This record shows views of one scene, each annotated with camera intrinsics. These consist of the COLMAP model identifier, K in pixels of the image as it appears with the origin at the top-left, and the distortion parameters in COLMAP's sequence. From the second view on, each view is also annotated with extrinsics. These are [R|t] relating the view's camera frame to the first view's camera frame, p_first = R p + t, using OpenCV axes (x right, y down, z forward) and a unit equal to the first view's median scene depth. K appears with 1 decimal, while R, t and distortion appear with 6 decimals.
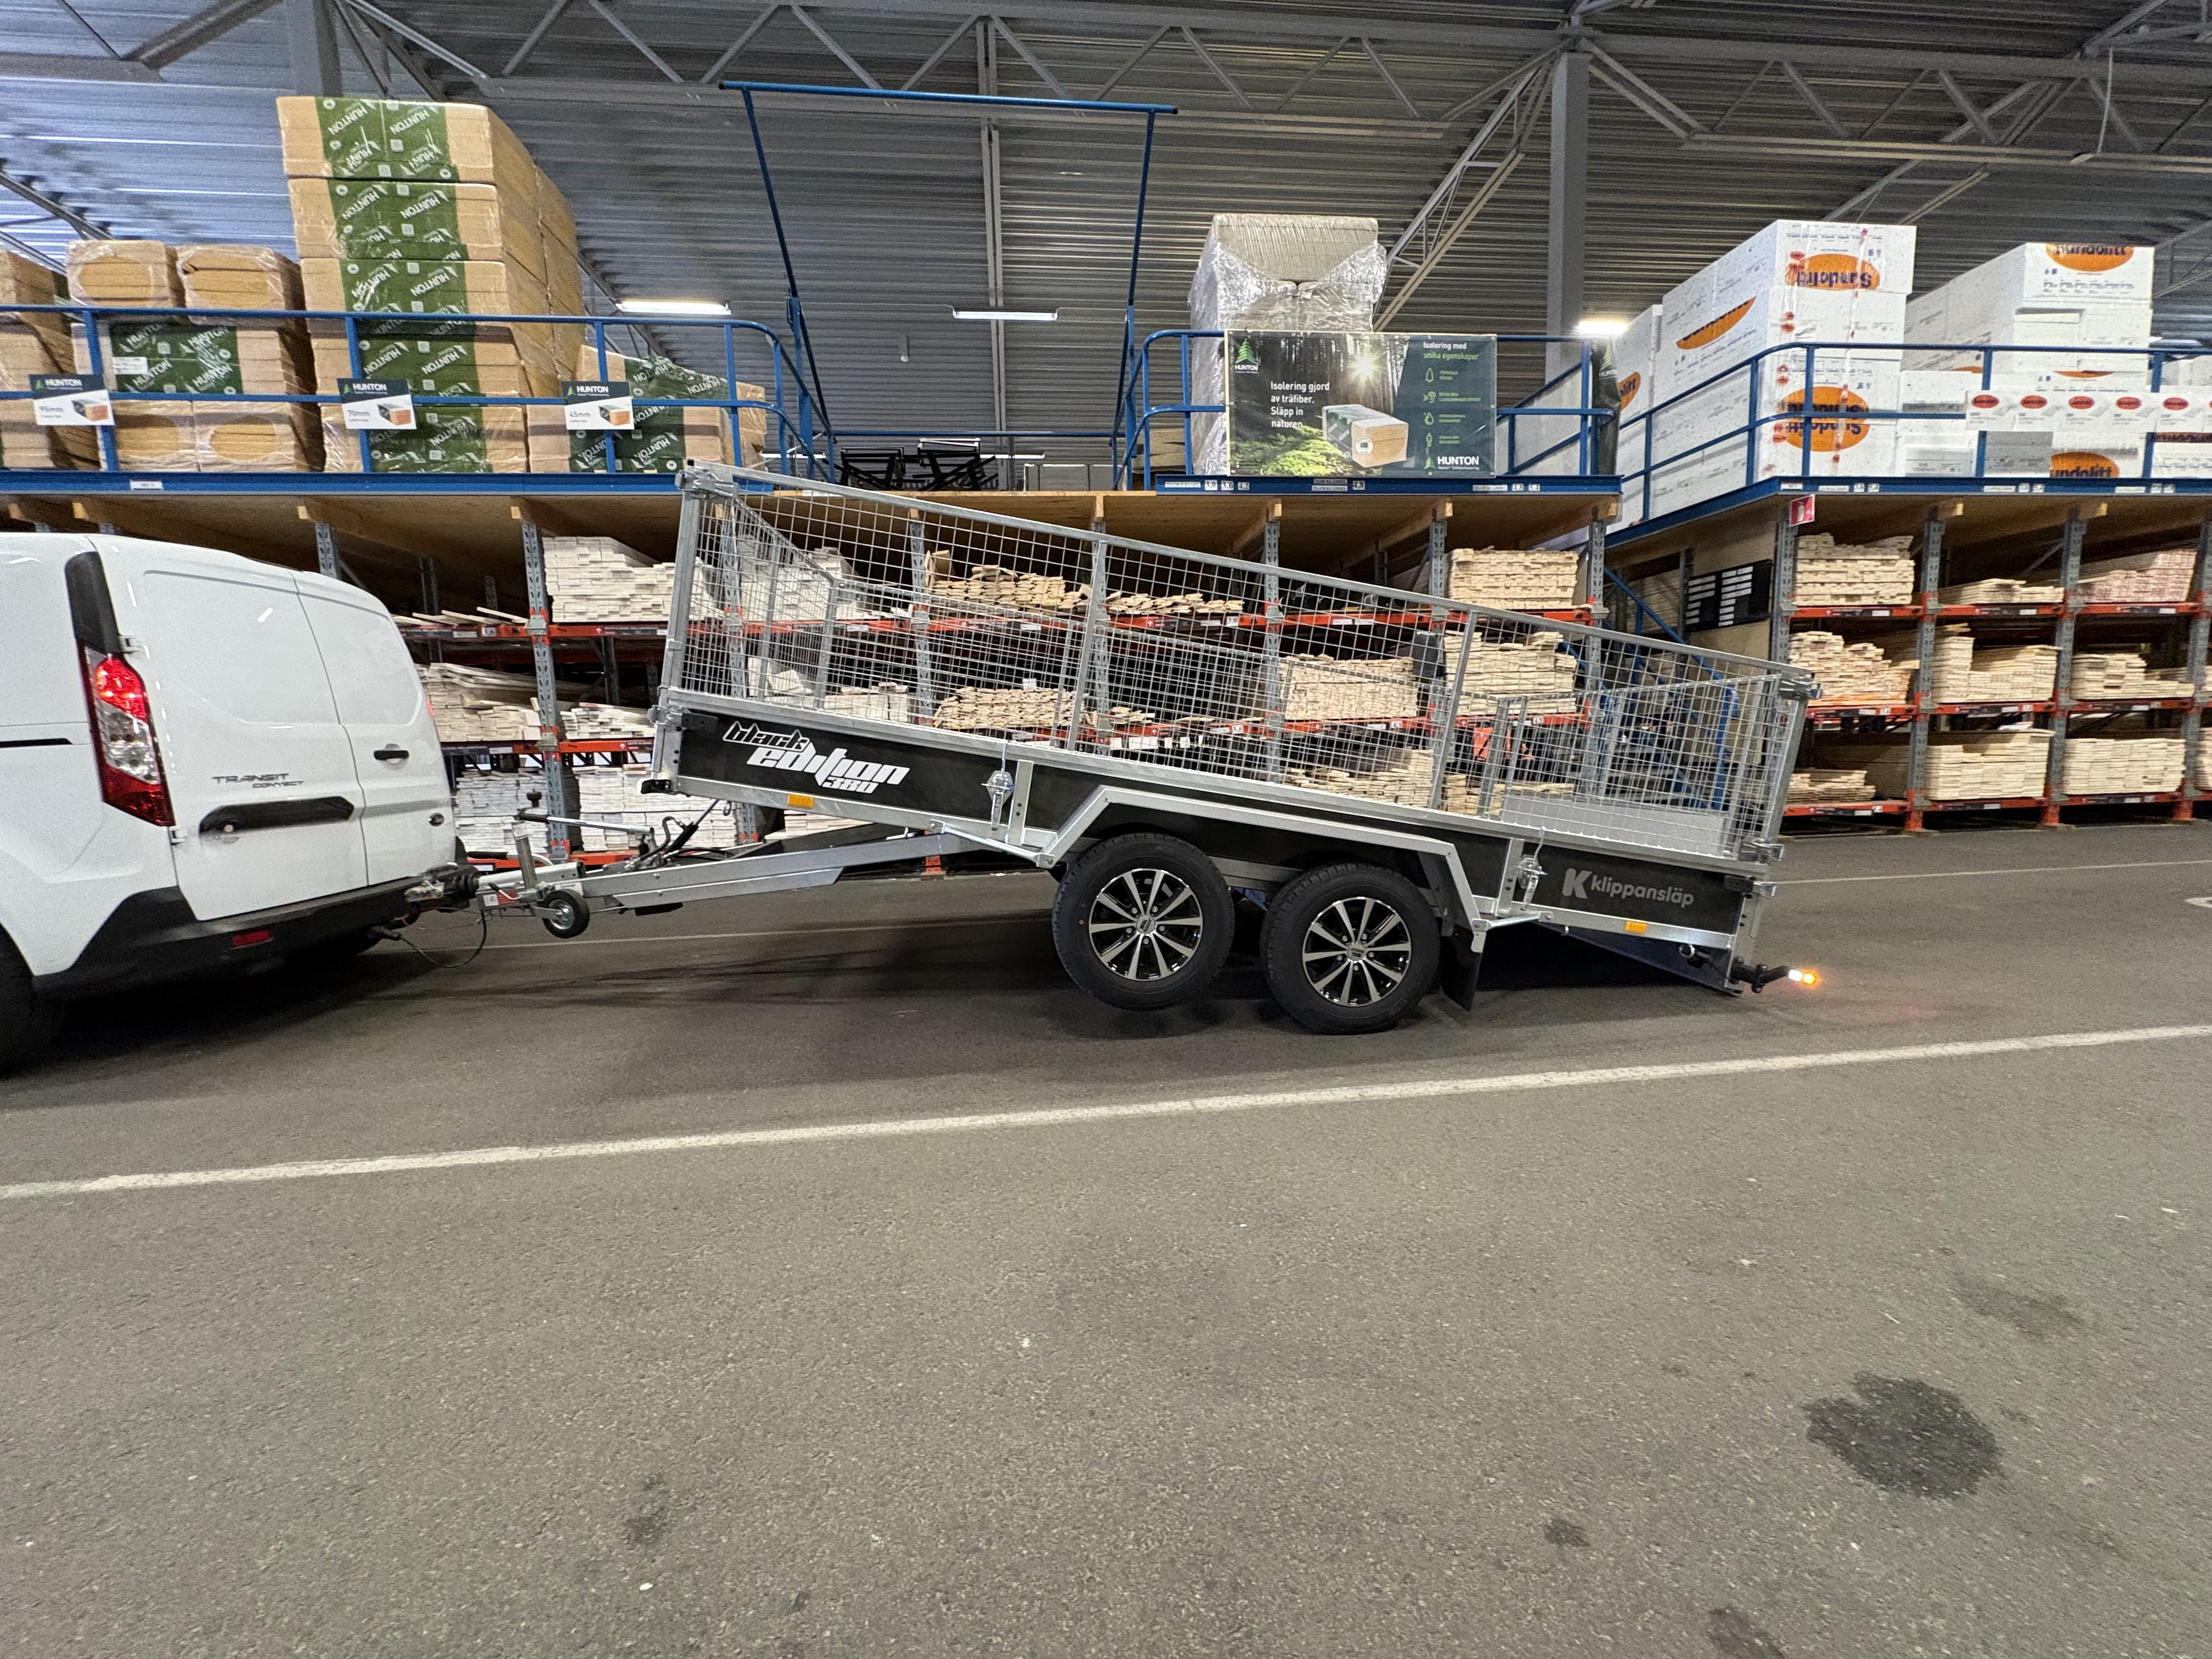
lens RADIAL K [[875.8, 0, 1106.0], [0, 875.8, 829.5], [0, 0, 1]] dist [0.001398, -0.000223]
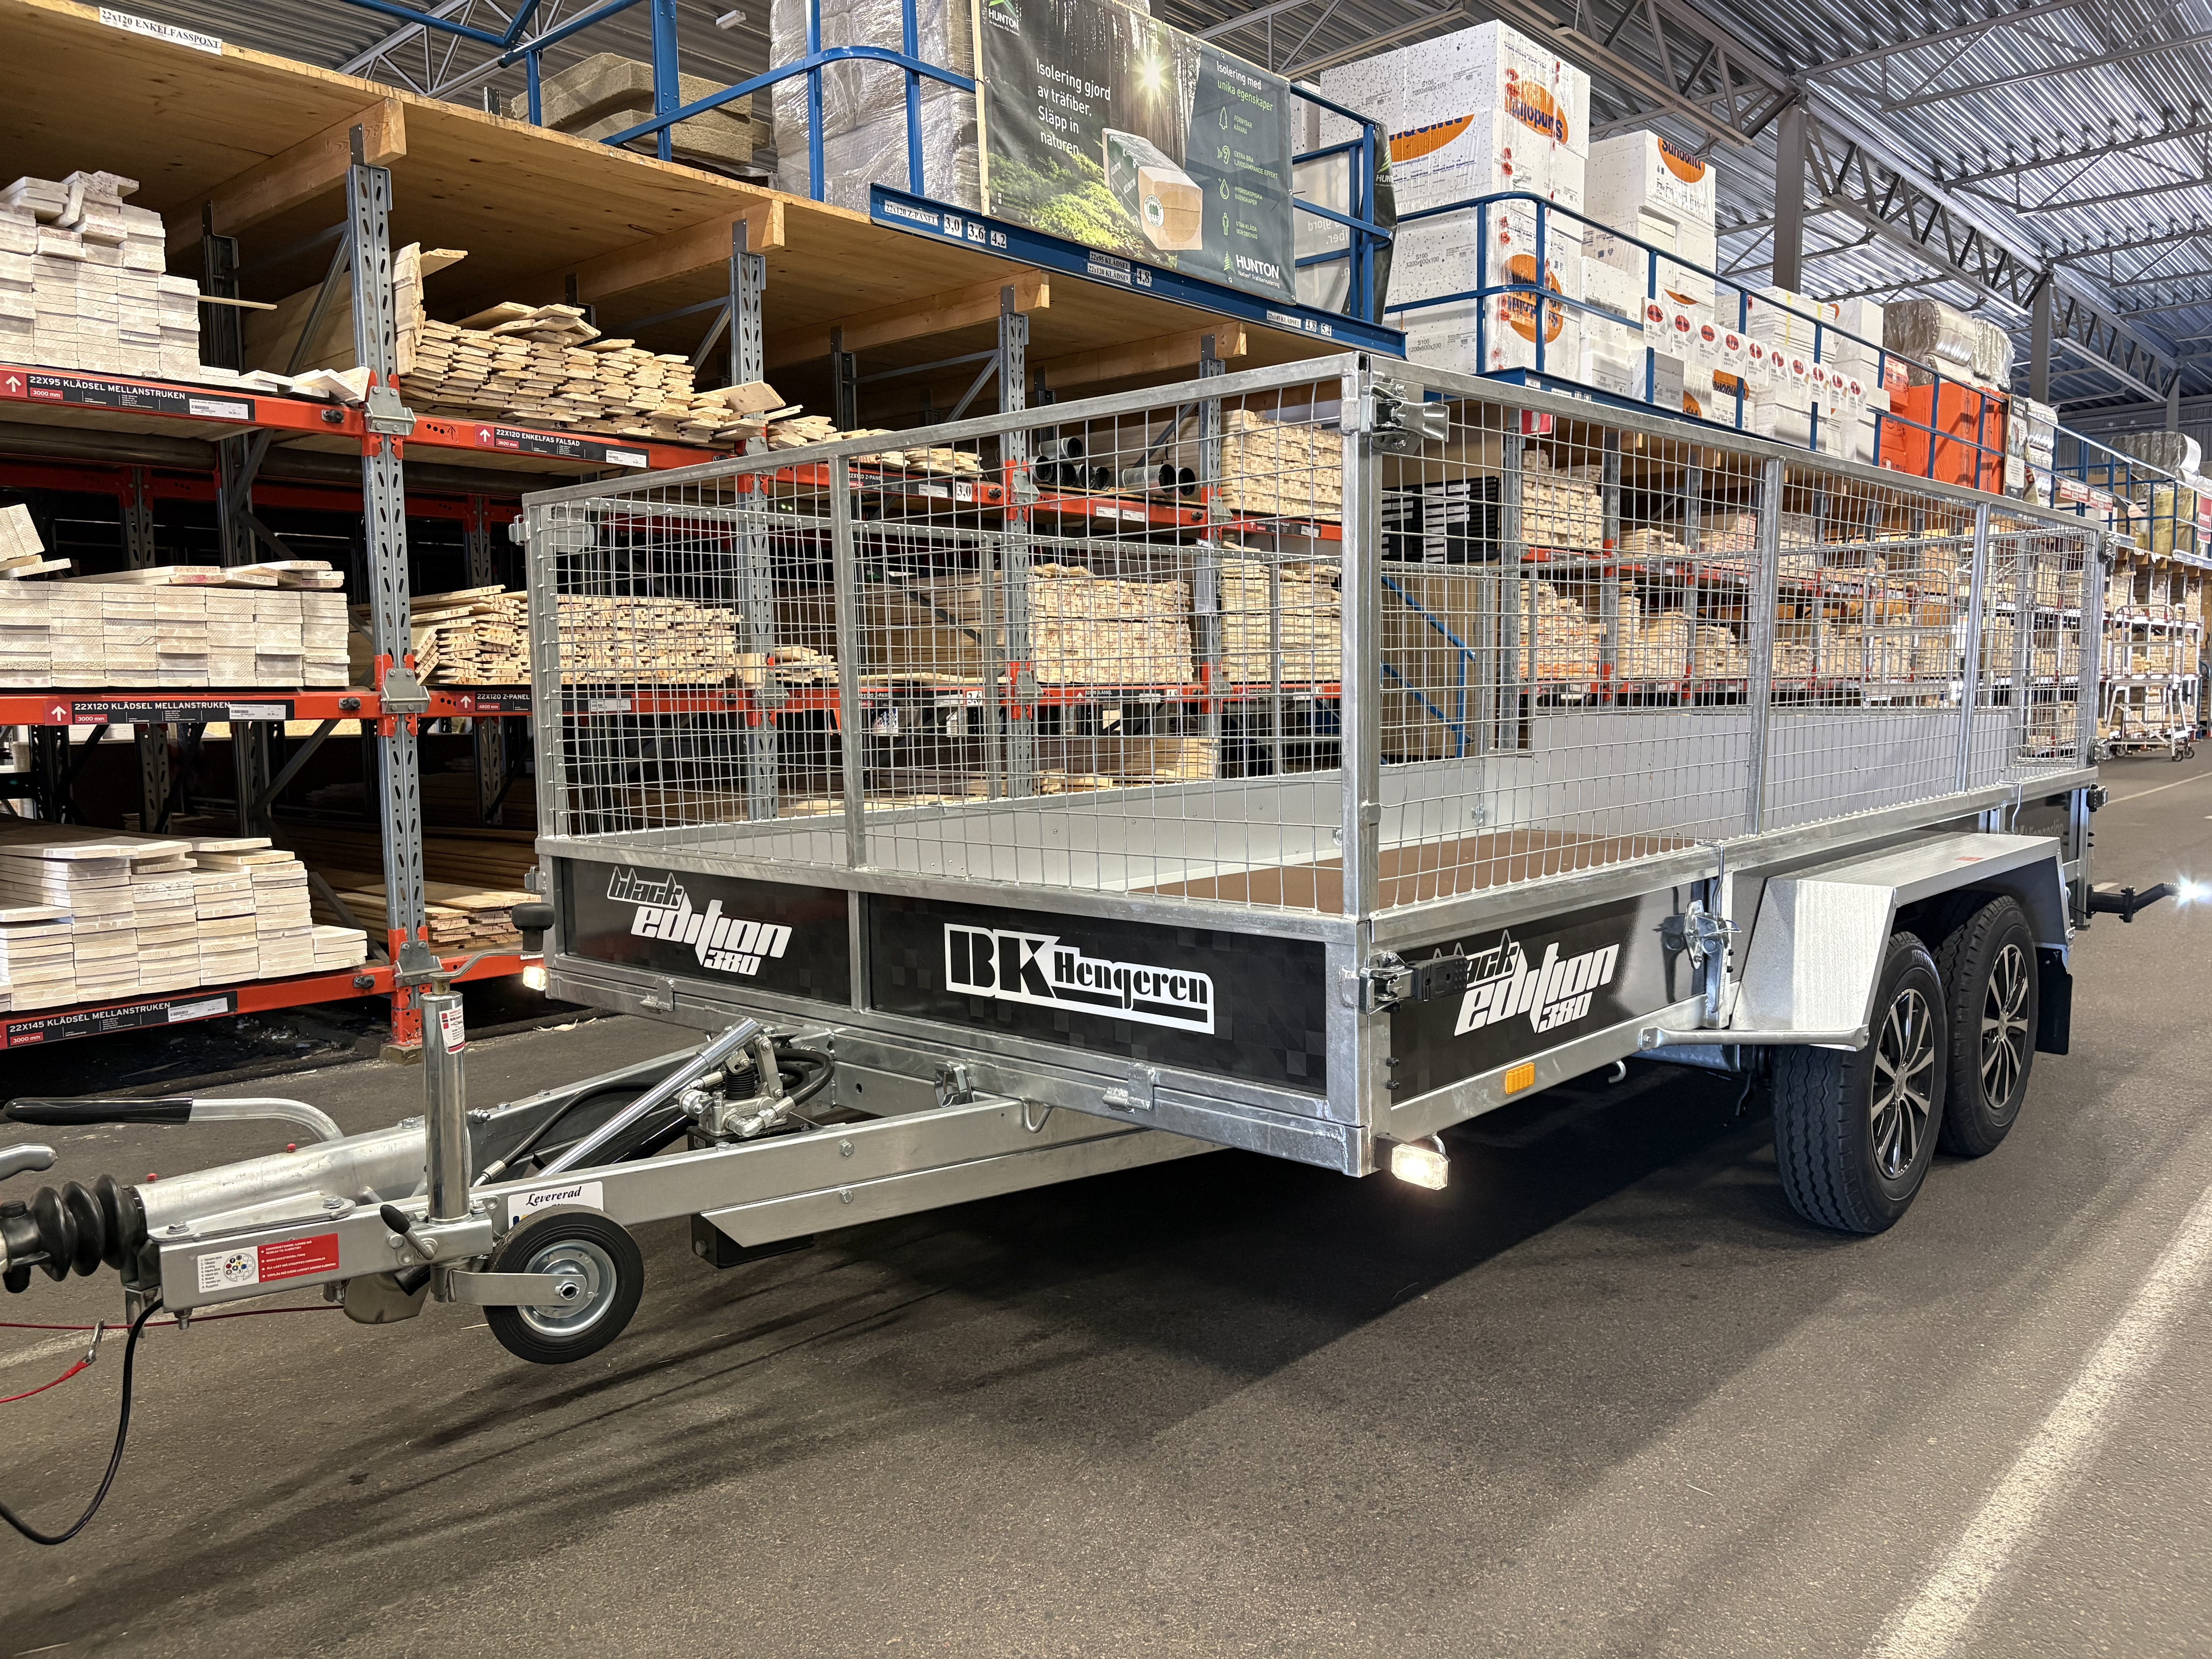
lens RADIAL K [[1663.3, 0, 1114.4], [0, 1663.3, 829.2], [0, 0, 1]] dist [0.045014, -0.045853]
pose [[0.740095, -0.036931, 0.671487, -0.485056], [0.061592, 0.998017, -0.012996, -0.018157], [-0.669675, 0.050977, 0.740902, 0.221016]]
